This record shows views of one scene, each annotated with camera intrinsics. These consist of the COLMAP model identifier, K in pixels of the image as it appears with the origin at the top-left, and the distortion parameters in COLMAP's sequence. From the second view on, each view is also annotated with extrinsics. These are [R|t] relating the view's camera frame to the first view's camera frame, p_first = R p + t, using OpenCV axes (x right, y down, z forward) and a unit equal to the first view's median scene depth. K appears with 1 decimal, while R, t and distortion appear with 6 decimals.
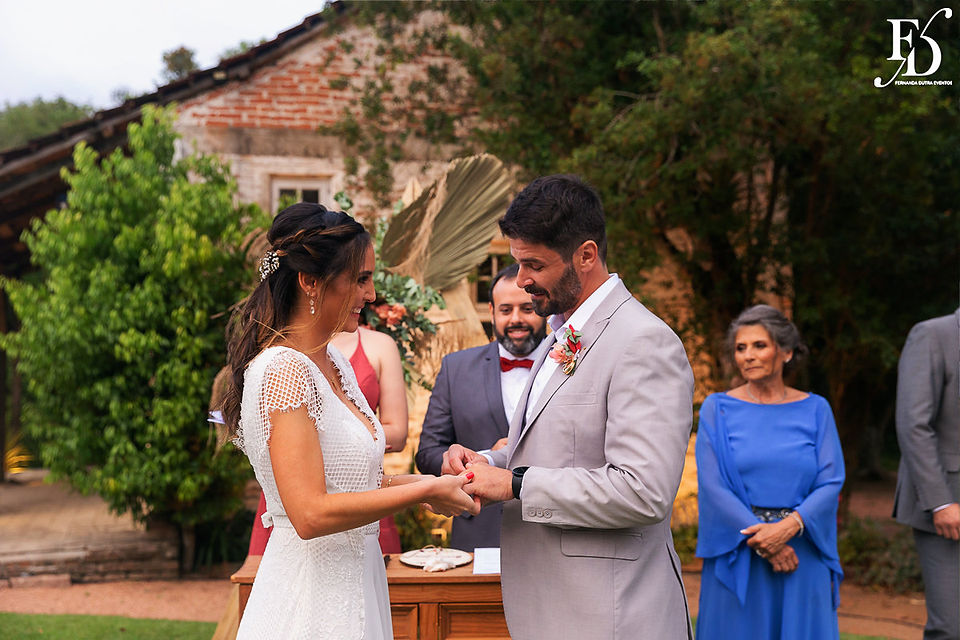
lens RADIAL K [[1206.7, 0, 480.0], [0, 1206.7, 320.0], [0, 0, 1]] dist [-0.003672, 0.014079]
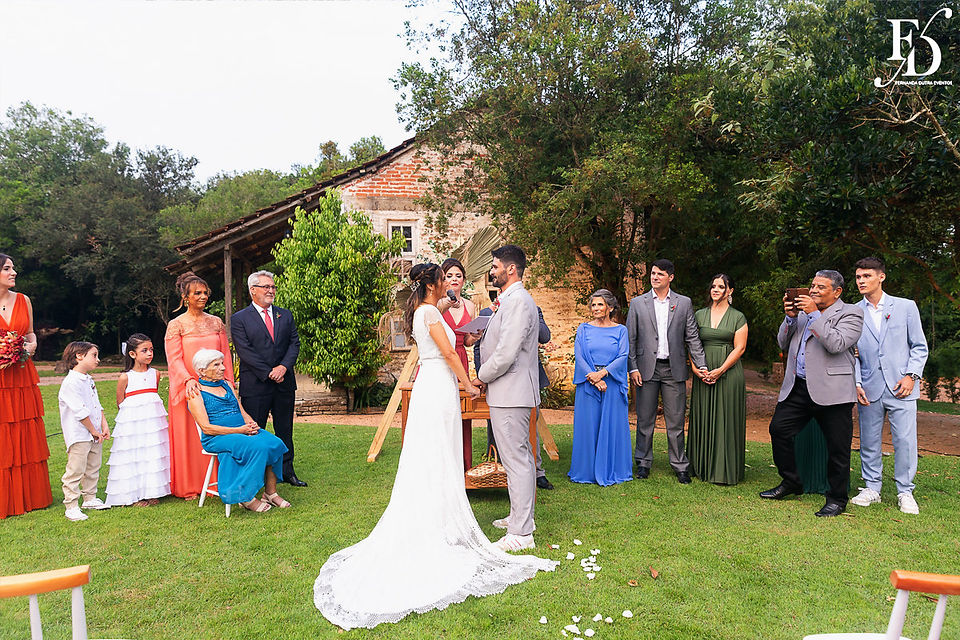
lens RADIAL K [[638.7, 0, 480.0], [0, 638.7, 320.0], [0, 0, 1]] dist [0.002980, 0.000009]
pose [[0.999821, -0.002707, -0.018731, 0.003974], [0.003625, 0.998783, 0.049183, -0.004097], [0.018575, -0.049242, 0.998614, -0.113738]]
